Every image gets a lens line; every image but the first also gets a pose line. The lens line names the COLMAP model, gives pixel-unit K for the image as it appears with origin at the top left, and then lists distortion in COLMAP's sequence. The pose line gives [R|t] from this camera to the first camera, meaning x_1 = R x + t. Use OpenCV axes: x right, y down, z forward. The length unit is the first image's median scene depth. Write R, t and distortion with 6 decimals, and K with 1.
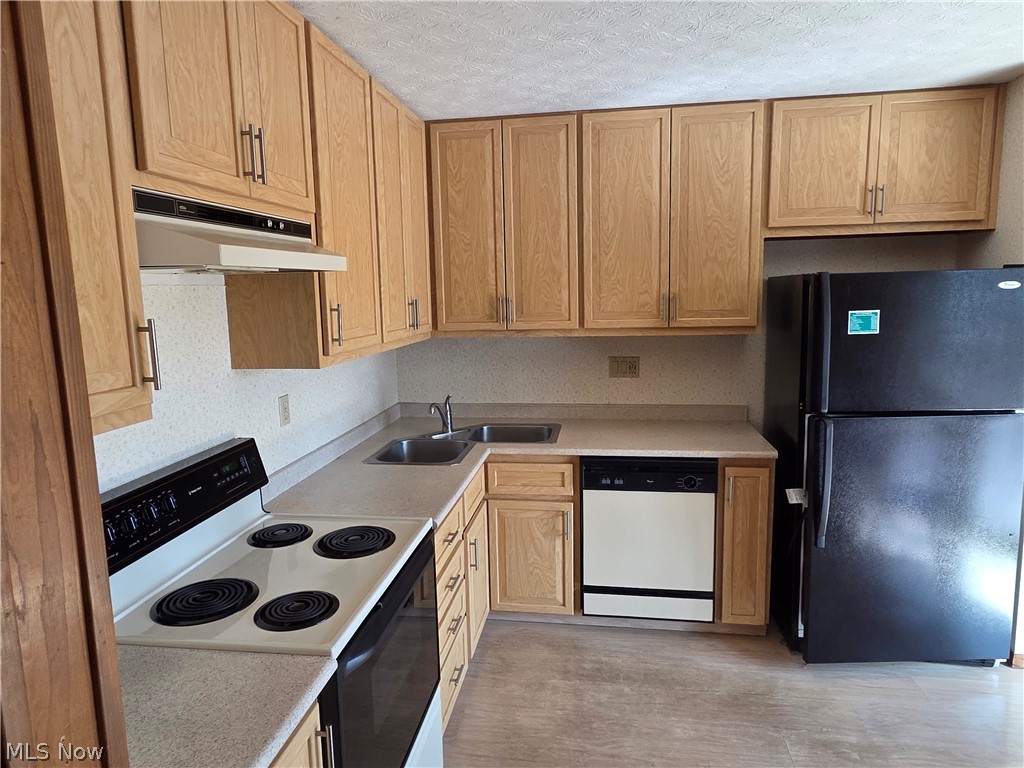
lens RADIAL K [[642.4, 0, 512.8], [0, 642.4, 380.1], [0, 0, 1]] dist [0.007658, -0.005245]
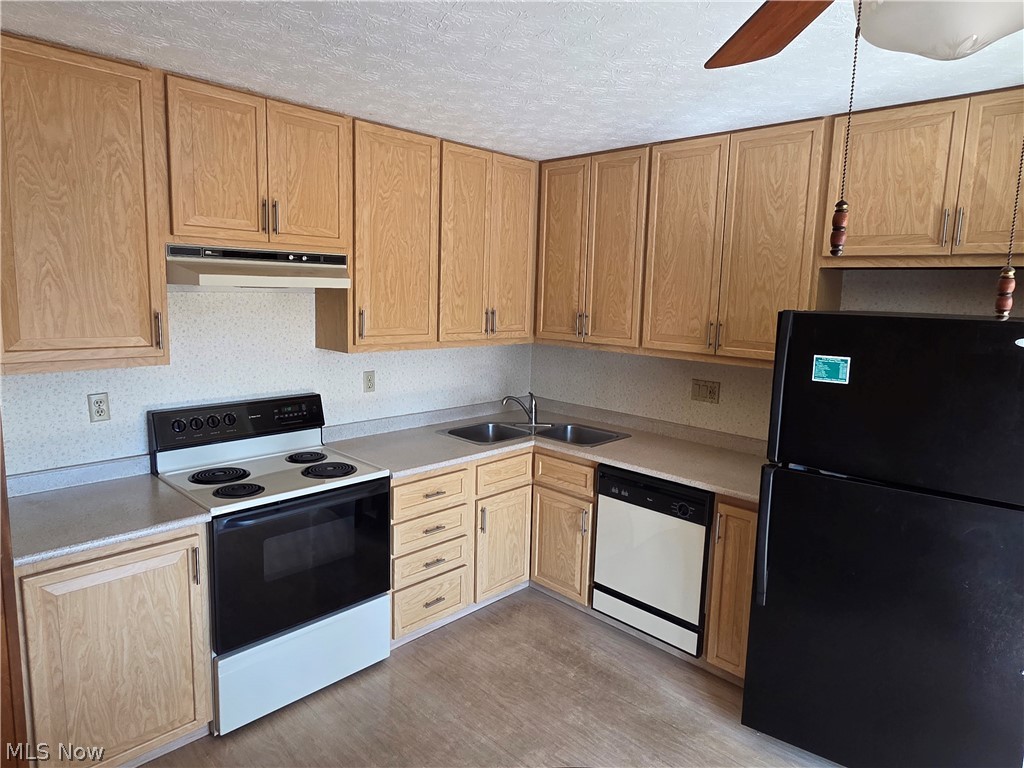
lens RADIAL K [[642.4, 0, 509.7], [0, 642.4, 381.2], [0, 0, 1]] dist [0.007658, -0.005245]
pose [[0.804075, 0.130545, -0.580019, 0.598979], [-0.130251, 0.990575, 0.042384, -0.045509], [0.580085, 0.041468, 0.813500, 0.017452]]
